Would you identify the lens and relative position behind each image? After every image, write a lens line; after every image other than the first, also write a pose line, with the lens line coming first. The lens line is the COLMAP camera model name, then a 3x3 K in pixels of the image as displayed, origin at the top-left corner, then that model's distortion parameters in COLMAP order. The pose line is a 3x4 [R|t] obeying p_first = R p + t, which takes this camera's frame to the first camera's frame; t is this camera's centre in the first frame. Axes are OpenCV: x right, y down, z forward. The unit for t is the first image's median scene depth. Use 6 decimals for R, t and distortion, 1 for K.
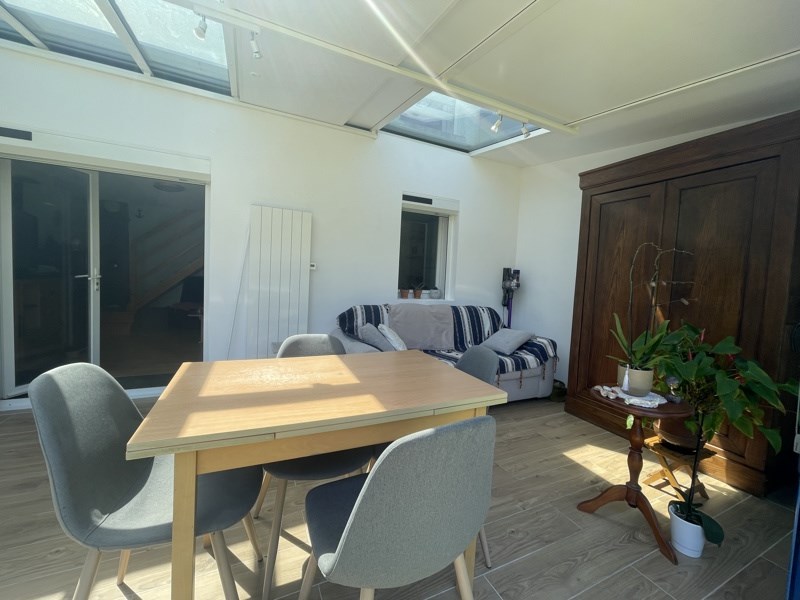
lens RADIAL K [[322.1, 0, 399.9], [0, 322.1, 296.9], [0, 0, 1]] dist [0.000869, 0.000020]
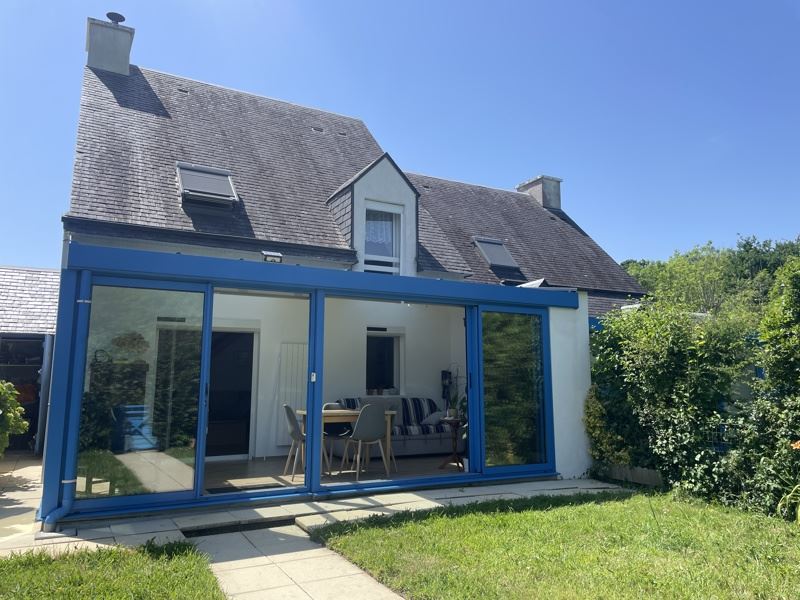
lens RADIAL K [[601.3, 0, 400.4], [0, 601.3, 300.2], [0, 0, 1]] dist [0.003593, 0.000148]
pose [[0.997685, -0.042991, 0.052695, 0.021848], [0.052871, 0.977666, -0.203404, 0.143895], [-0.042773, 0.205720, 0.977676, -1.740824]]
